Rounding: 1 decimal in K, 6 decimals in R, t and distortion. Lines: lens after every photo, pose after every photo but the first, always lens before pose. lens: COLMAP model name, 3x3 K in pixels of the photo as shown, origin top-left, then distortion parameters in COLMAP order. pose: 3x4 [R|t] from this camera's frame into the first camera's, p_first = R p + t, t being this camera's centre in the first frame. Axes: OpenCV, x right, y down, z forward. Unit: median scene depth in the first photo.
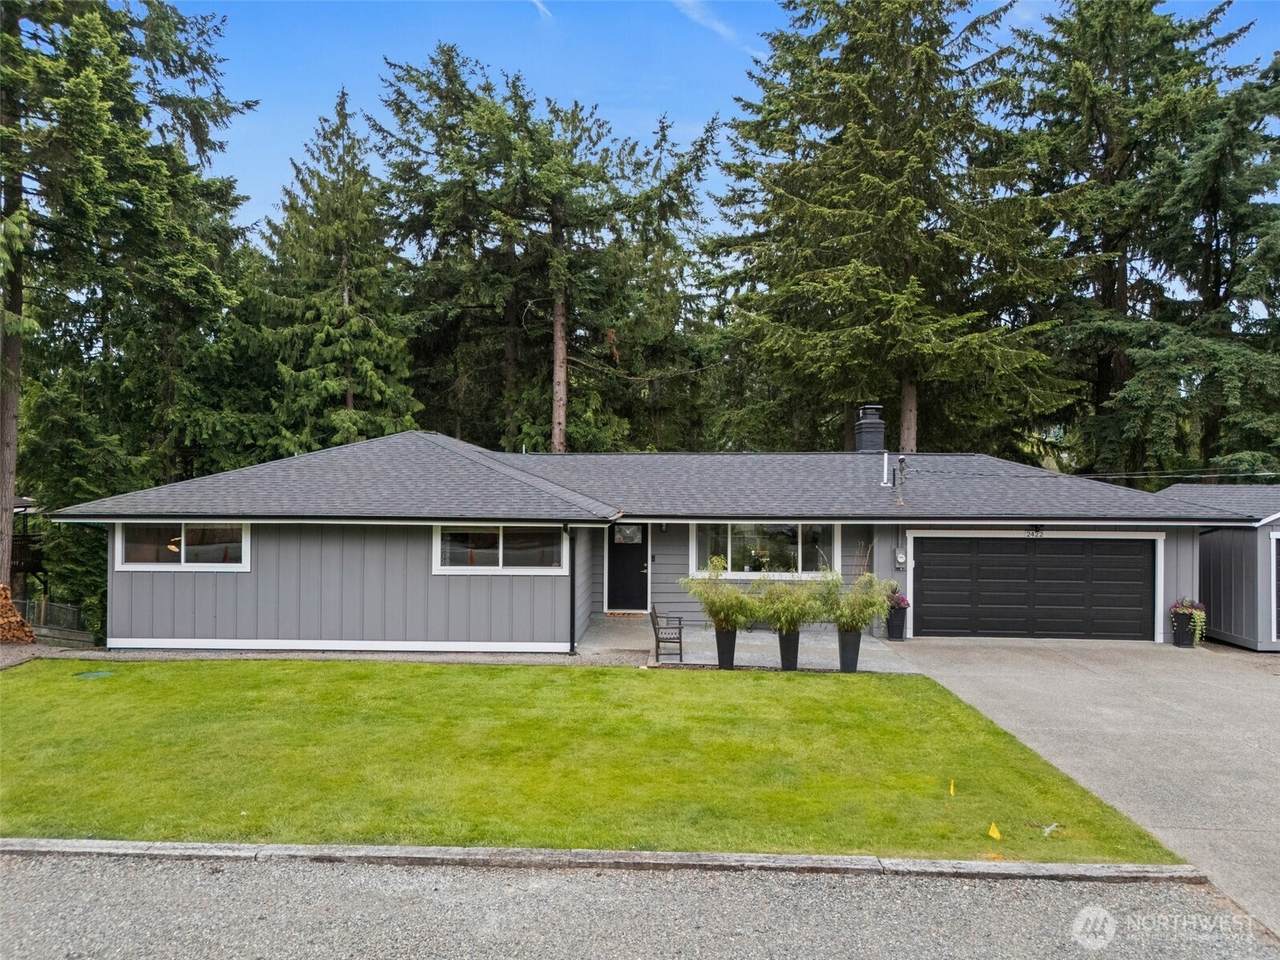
lens RADIAL K [[890.3, 0, 640.0], [0, 890.3, 480.0], [0, 0, 1]] dist [0.047455, -0.046178]
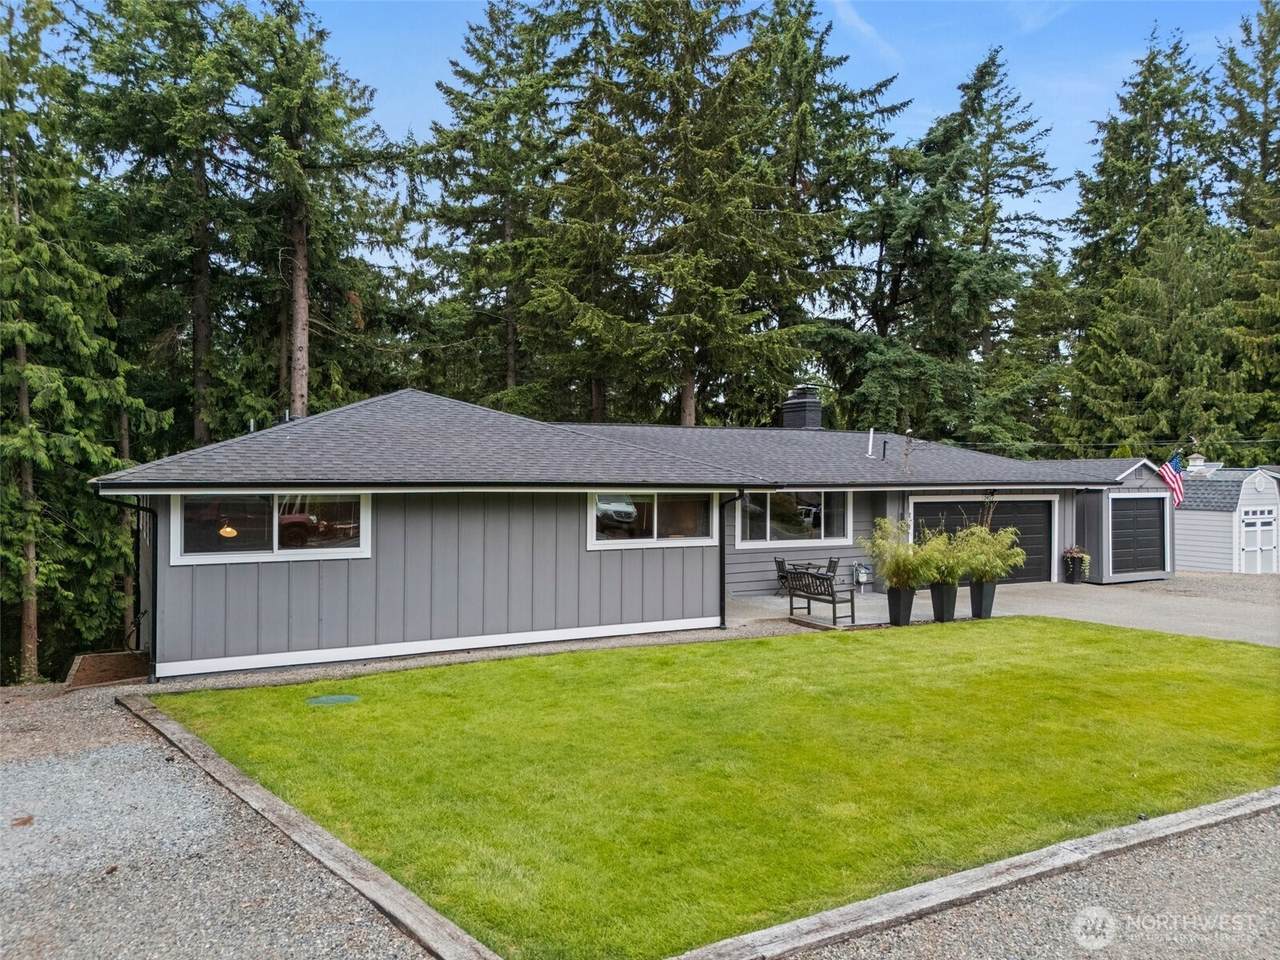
lens RADIAL K [[904.7, 0, 640.0], [0, 904.7, 480.0], [0, 0, 1]] dist [0.000656, -0.001497]
pose [[0.861328, -0.004361, 0.508030, -0.623824], [0.001588, 0.999981, 0.005893, 0.031408], [-0.508046, -0.004269, 0.861319, 0.213080]]
